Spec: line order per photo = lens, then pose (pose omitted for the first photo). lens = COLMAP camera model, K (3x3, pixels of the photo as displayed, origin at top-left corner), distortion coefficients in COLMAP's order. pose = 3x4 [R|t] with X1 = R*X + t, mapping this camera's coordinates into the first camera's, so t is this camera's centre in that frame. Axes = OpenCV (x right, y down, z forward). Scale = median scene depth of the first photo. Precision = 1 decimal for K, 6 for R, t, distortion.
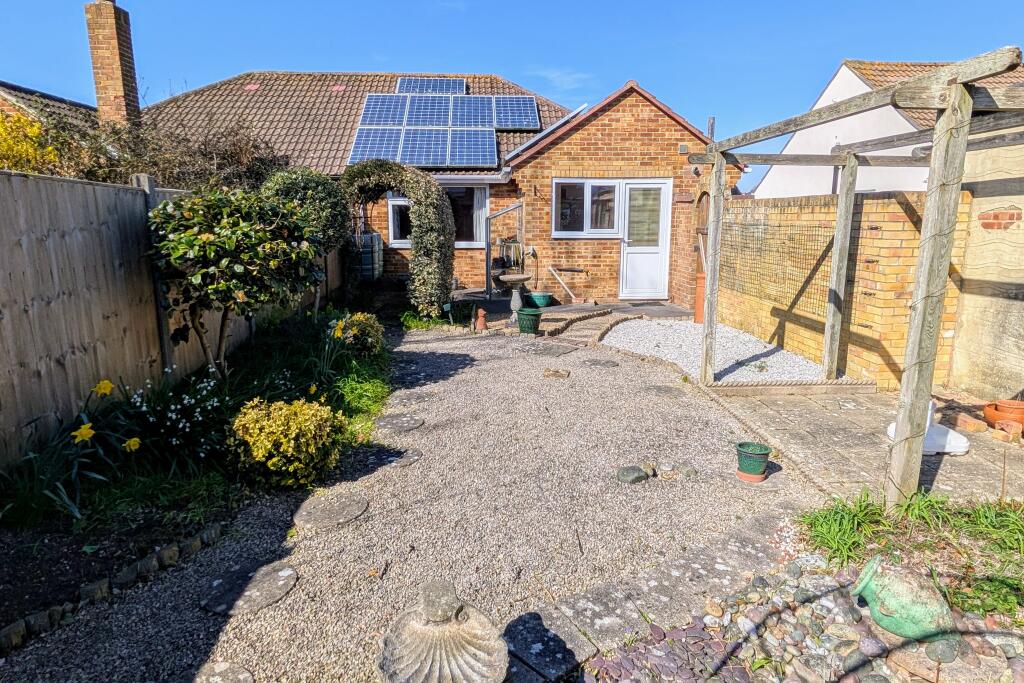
lens RADIAL K [[605.9, 0, 520.8], [0, 605.9, 335.1], [0, 0, 1]] dist [0.006941, -0.010217]
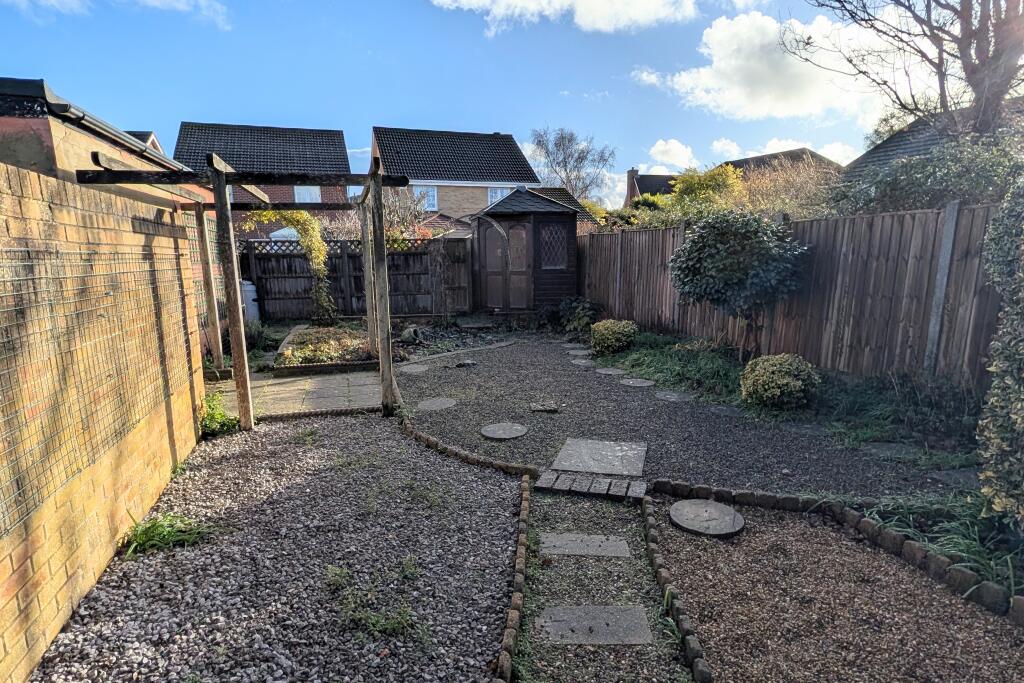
lens RADIAL K [[555.2, 0, 509.3], [0, 555.2, 375.5], [0, 0, 1]] dist [0.002593, -0.000481]
pose [[-0.971367, 0.057123, -0.230617, 0.195169], [-0.038622, 0.919789, 0.390508, -0.204204], [0.234426, 0.388233, -0.891246, 1.105167]]
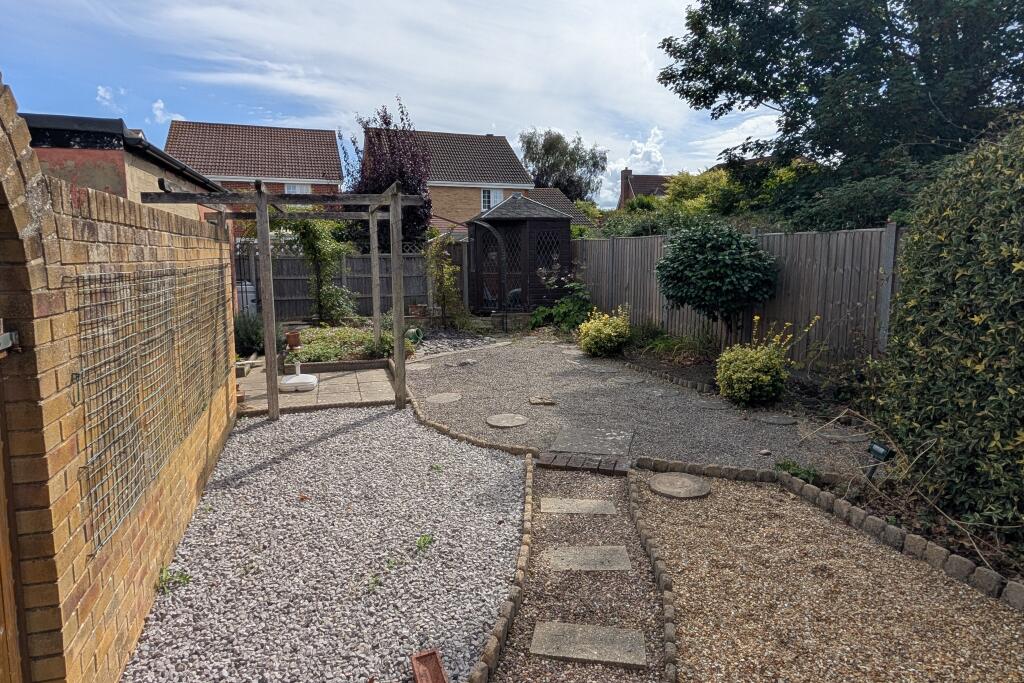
lens RADIAL K [[588.9, 0, 516.2], [0, 588.9, 330.4], [0, 0, 1]] dist [0.003296, -0.003610]
pose [[-0.964650, 0.034065, -0.261323, 0.230208], [-0.050870, 0.948892, 0.311473, -0.233963], [0.258578, 0.313756, -0.913616, 1.193334]]
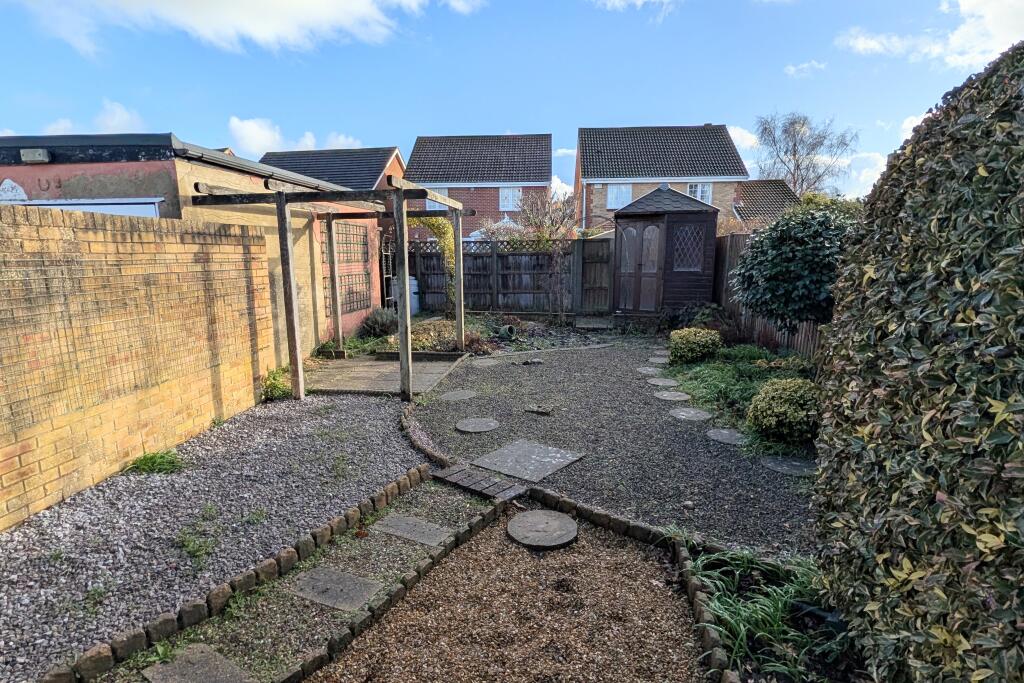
lens RADIAL K [[555.2, 0, 509.3], [0, 555.2, 375.5], [0, 0, 1]] dist [0.002593, -0.000481]
pose [[-0.987152, -0.034246, 0.156069, -0.020469], [0.031018, 0.917107, 0.397433, -0.218660], [-0.156743, 0.397168, -0.904262, 1.137946]]
